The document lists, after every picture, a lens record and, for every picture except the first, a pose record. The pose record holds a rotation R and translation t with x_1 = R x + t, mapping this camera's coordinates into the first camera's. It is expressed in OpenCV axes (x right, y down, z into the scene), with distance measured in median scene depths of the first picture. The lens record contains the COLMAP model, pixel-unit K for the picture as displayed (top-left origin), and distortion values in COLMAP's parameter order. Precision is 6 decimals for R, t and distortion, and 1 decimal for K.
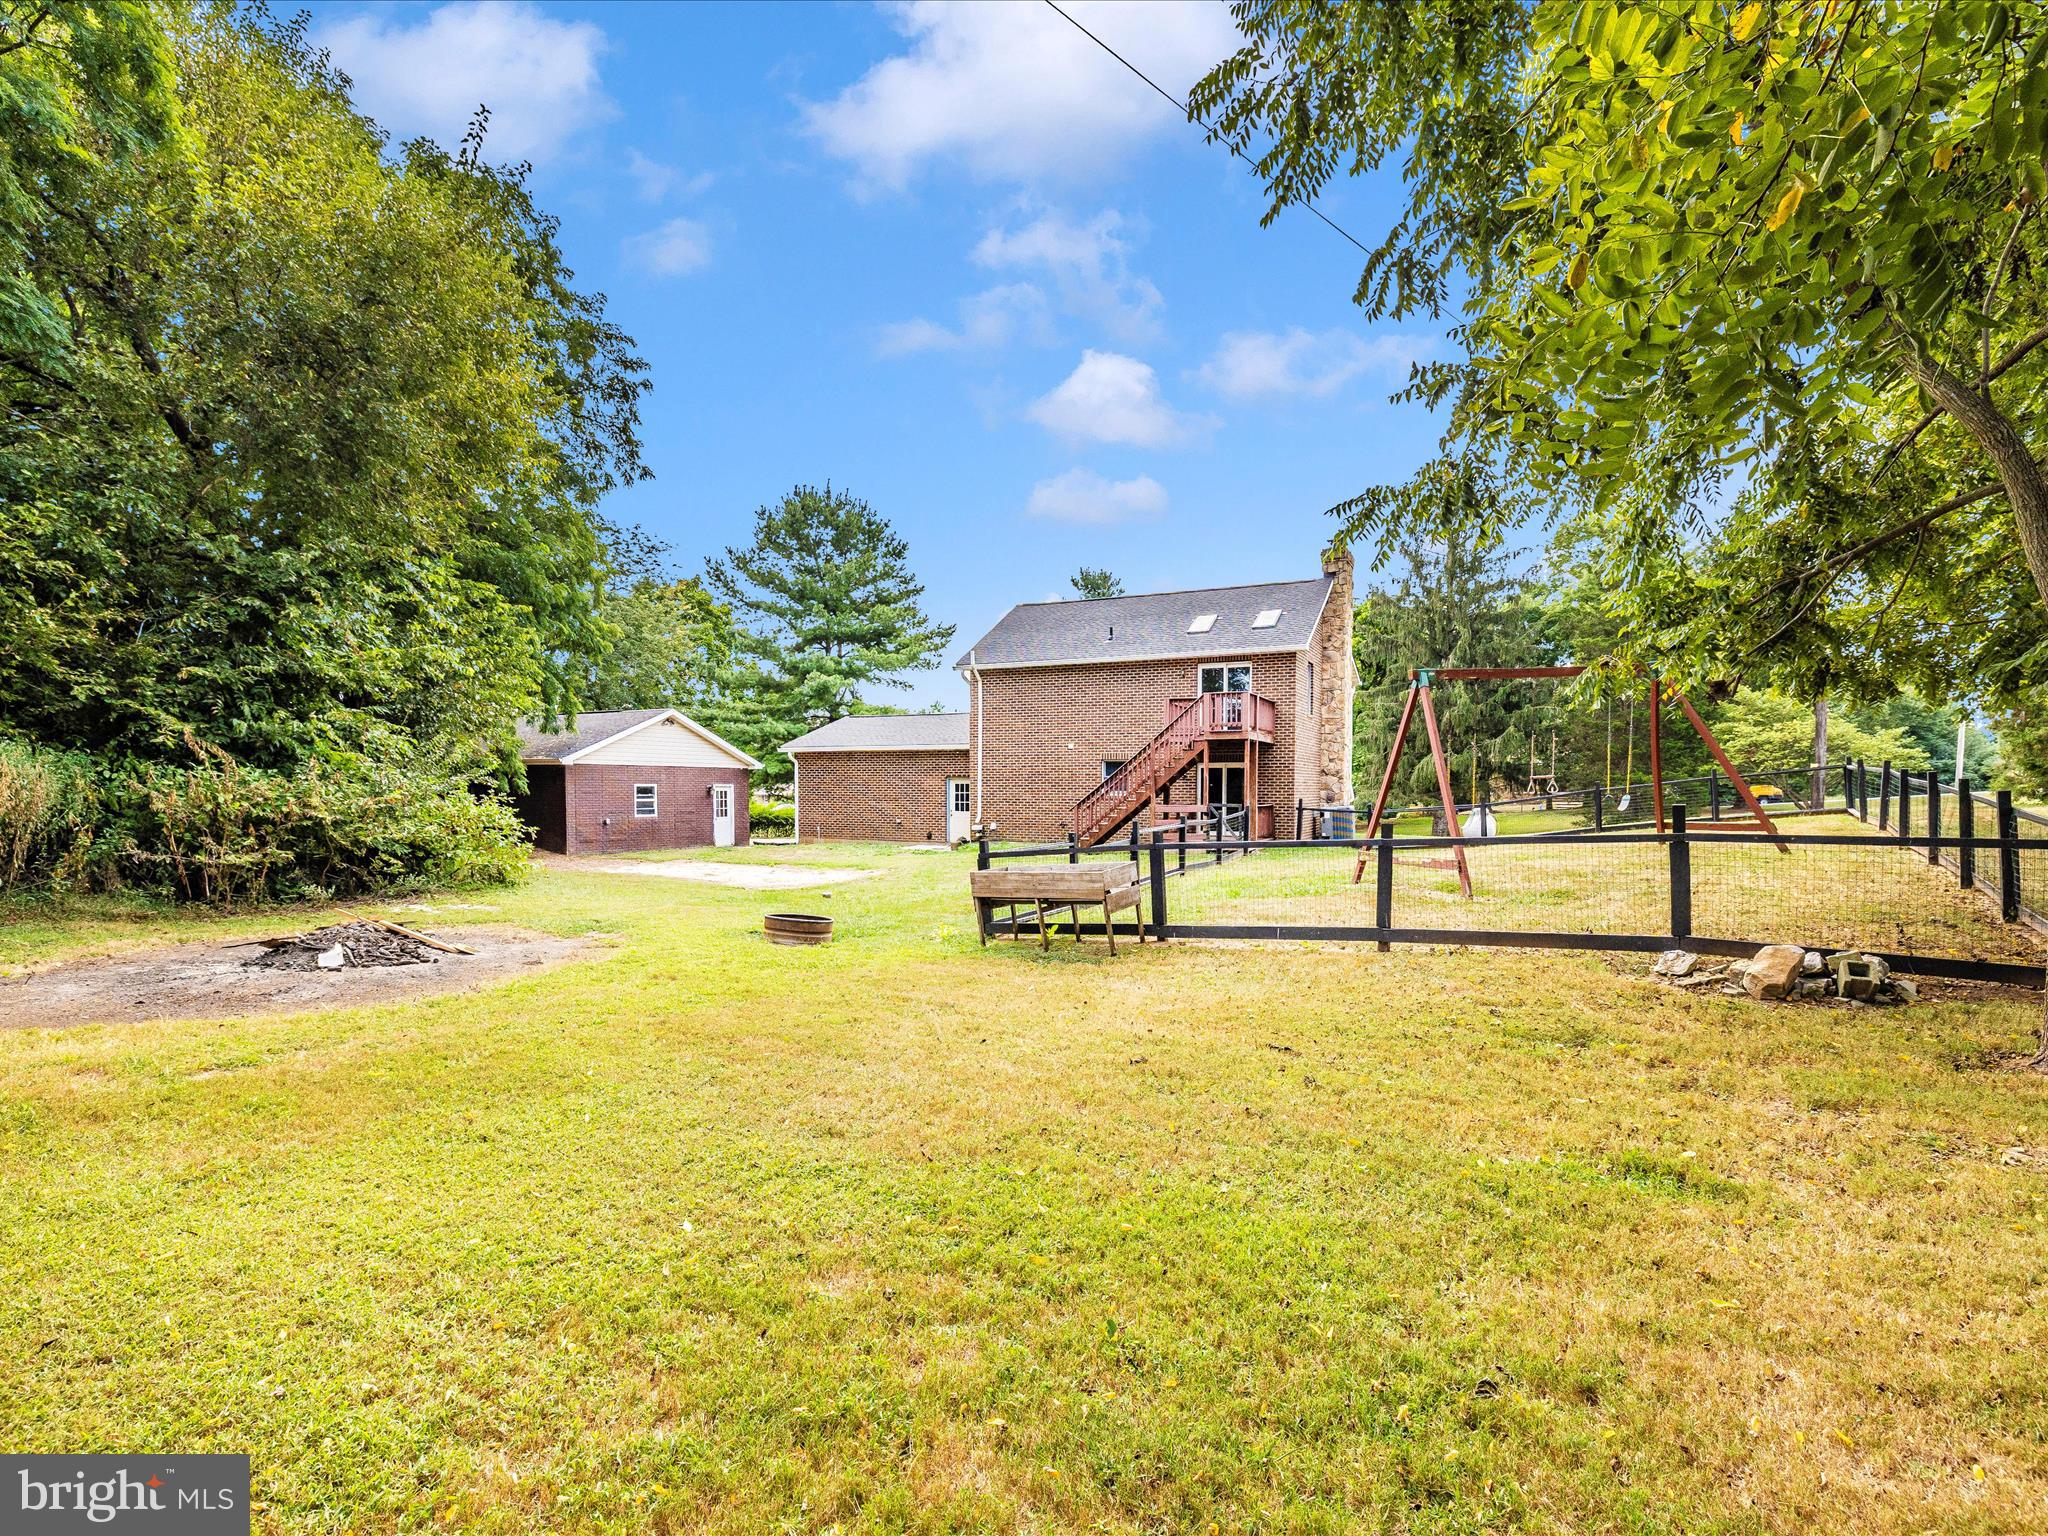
lens RADIAL K [[973.8, 0, 1026.1], [0, 973.8, 856.5], [0, 0, 1]] dist [-0.030947, 0.000102]
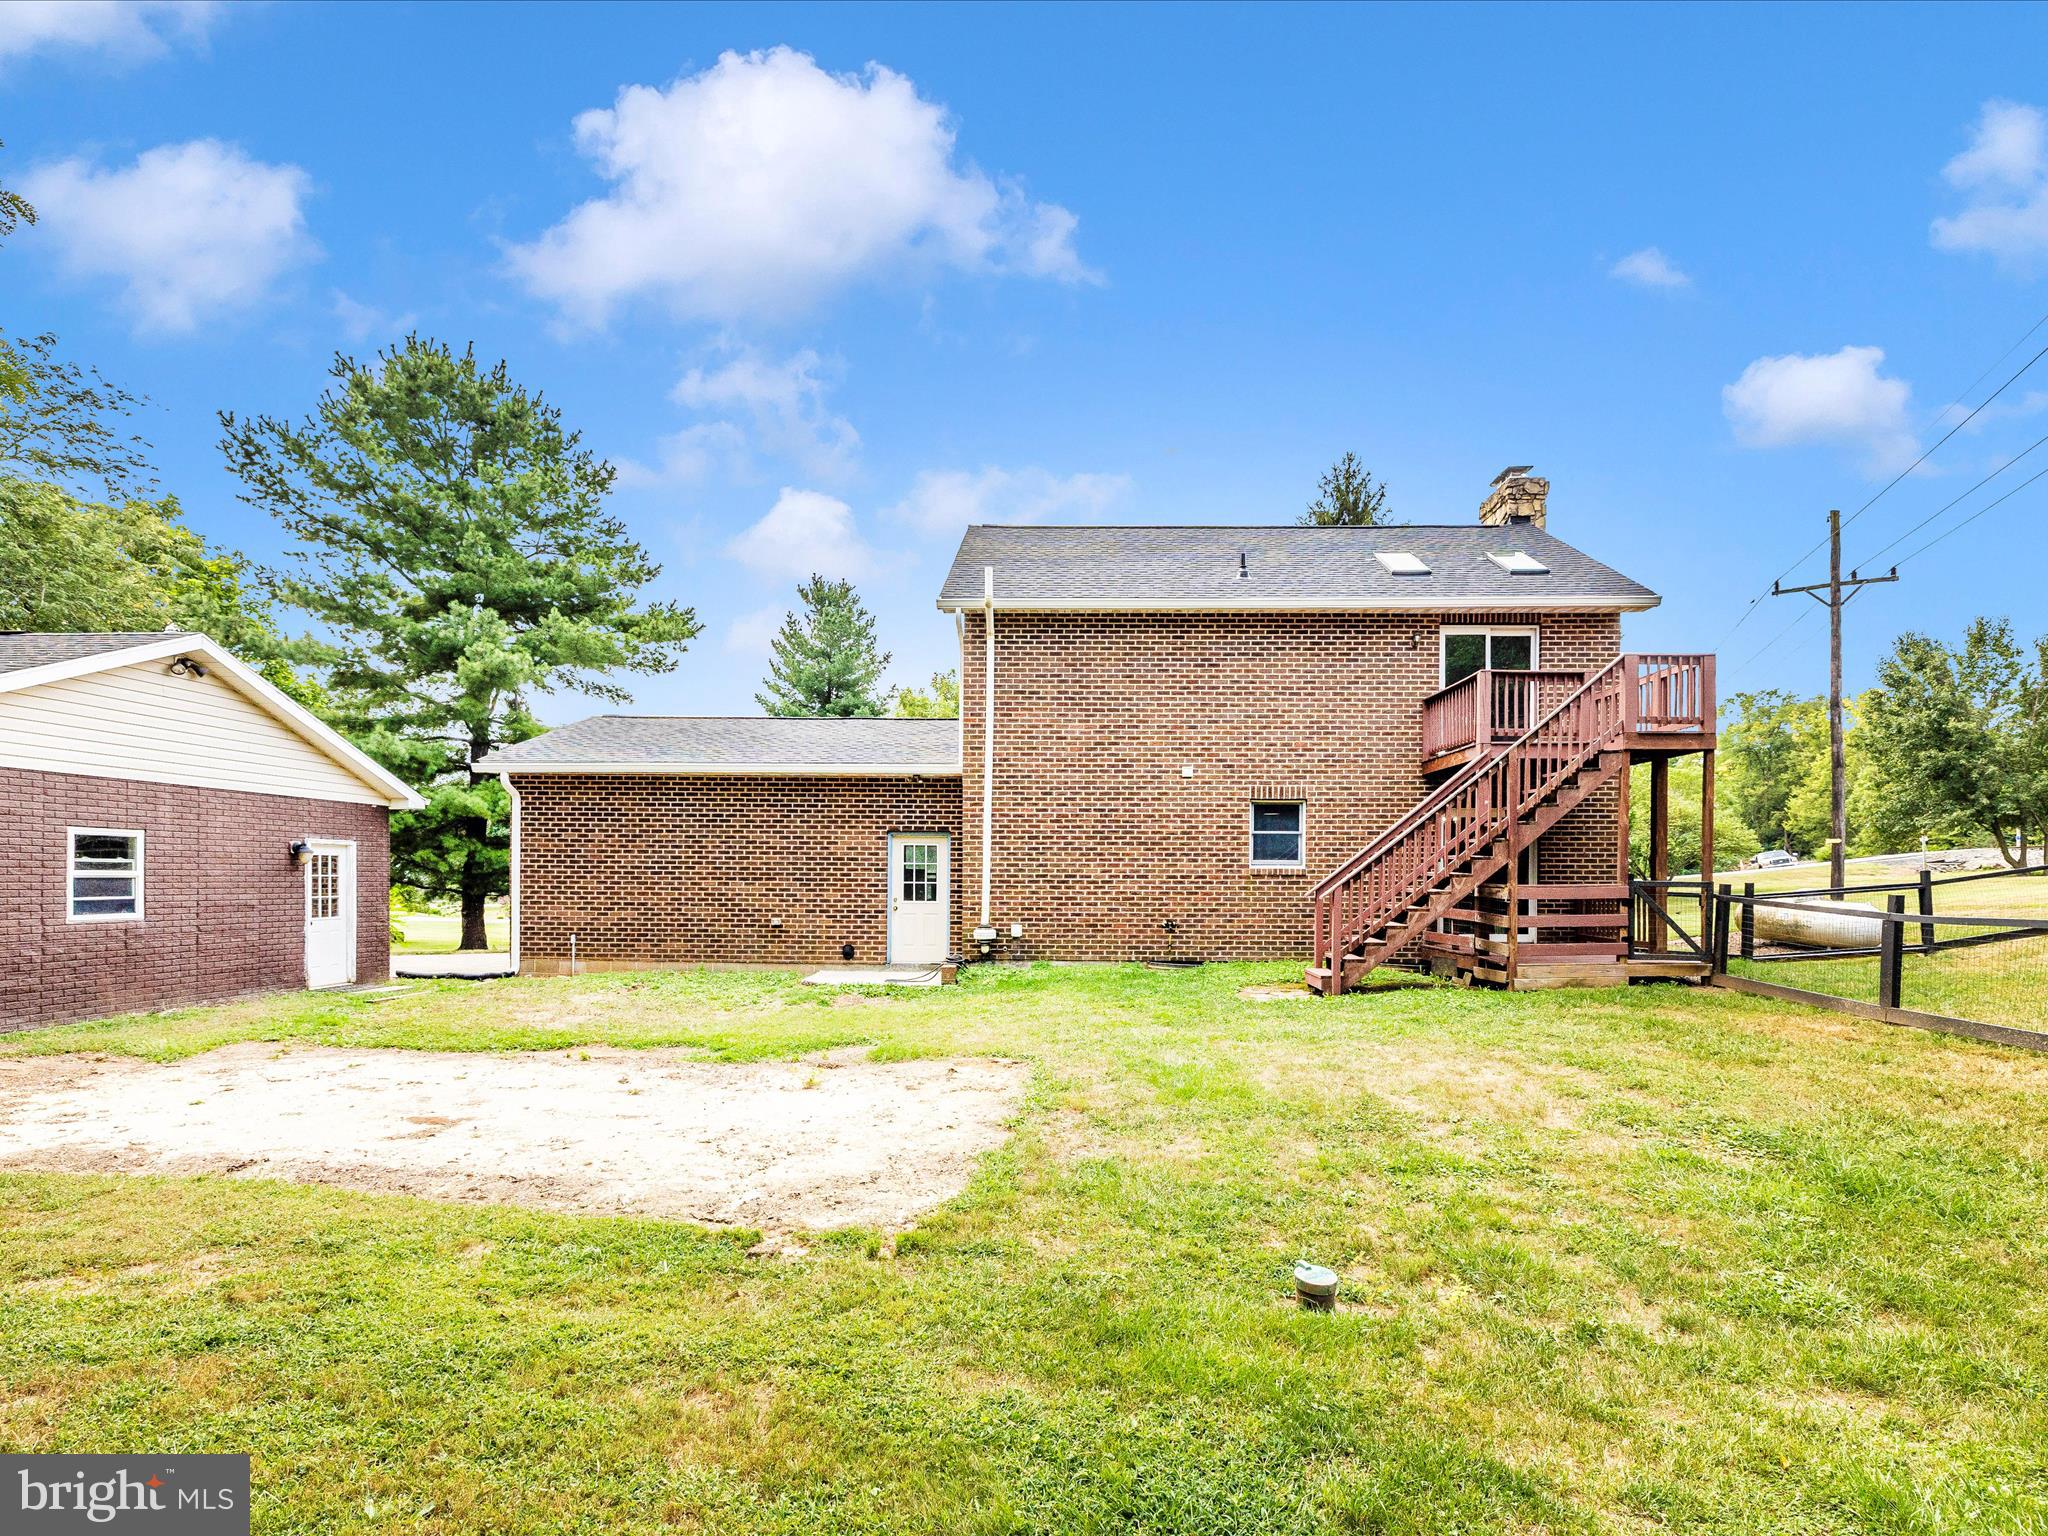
lens RADIAL K [[1030.0, 0, 1045.8], [0, 1030.0, 880.9], [0, 0, 1]] dist [-0.001177, 0.000708]
pose [[0.913614, 0.002063, 0.406577, -0.212219], [0.024992, 0.997811, -0.061224, -0.021747], [-0.405813, 0.066096, 0.911563, 0.474237]]
